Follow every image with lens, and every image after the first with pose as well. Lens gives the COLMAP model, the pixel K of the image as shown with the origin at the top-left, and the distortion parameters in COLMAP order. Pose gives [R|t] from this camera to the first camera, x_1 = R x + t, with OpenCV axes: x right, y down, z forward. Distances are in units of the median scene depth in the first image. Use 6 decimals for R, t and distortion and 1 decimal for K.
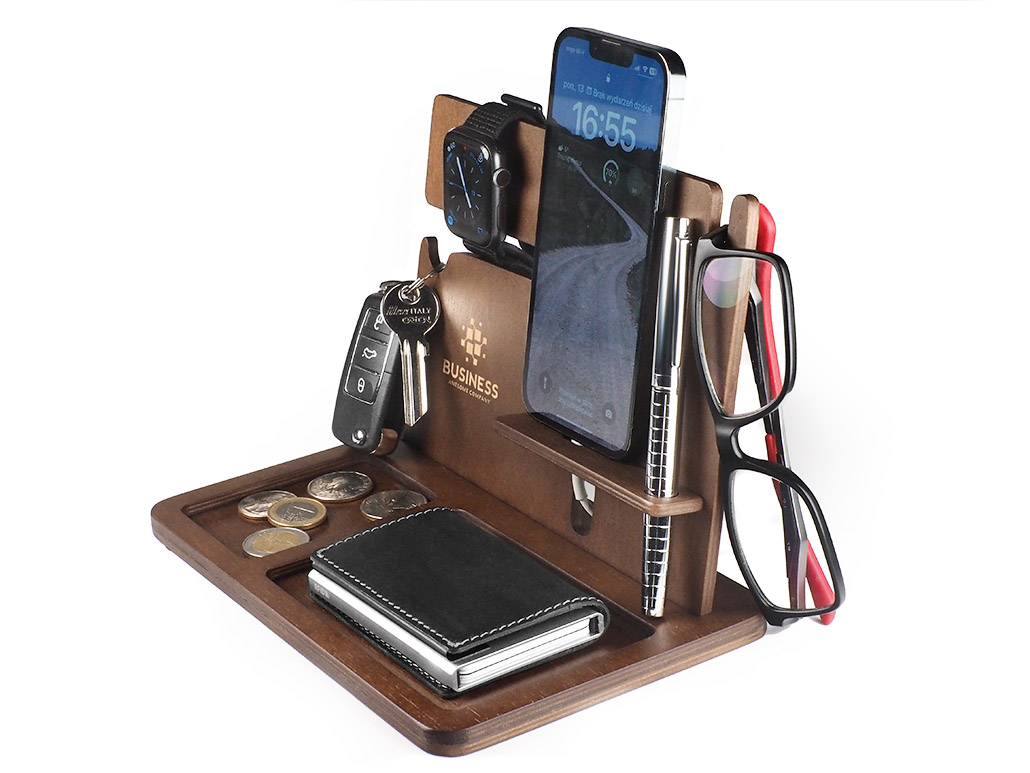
lens RADIAL K [[2179.6, 0, 502.2], [0, 2179.6, 374.9], [0, 0, 1]] dist [0.104839, 0.000000]
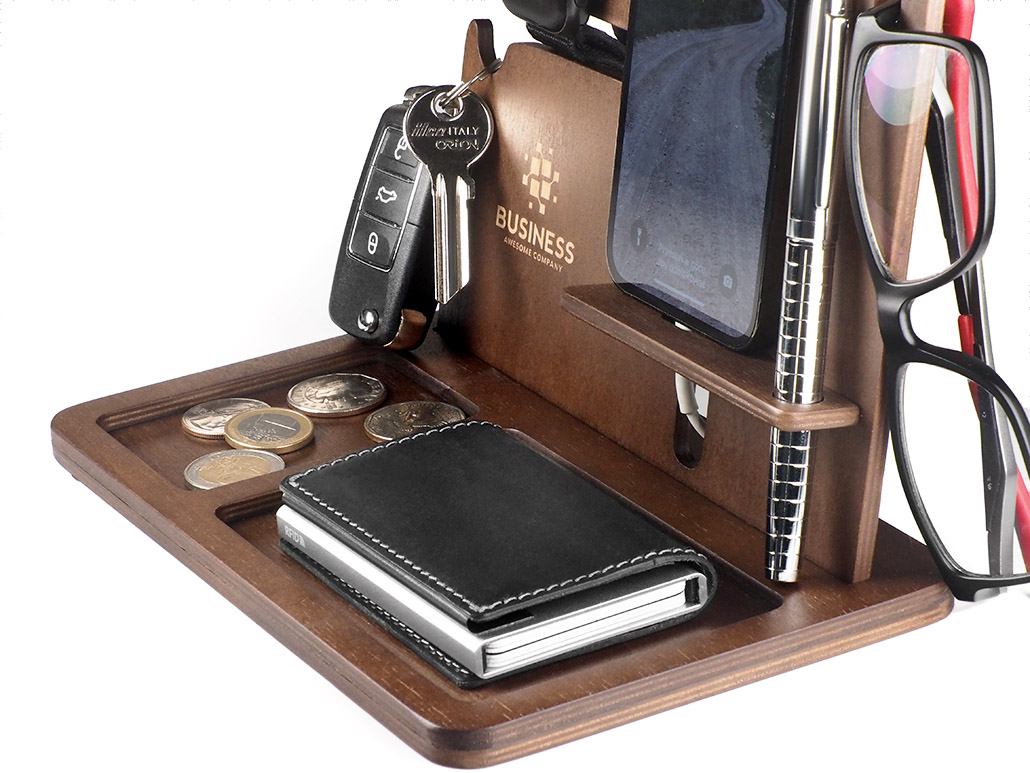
lens RADIAL K [[3699.8, 0, 517.3], [0, 3699.8, 383.6], [0, 0, 1]] dist [0.138088, 0.000000]
pose [[0.998269, 0.023389, -0.053961, 0.046009], [-0.022515, 0.999606, 0.016747, 0.031208], [0.054332, -0.015503, 0.998403, -0.133842]]
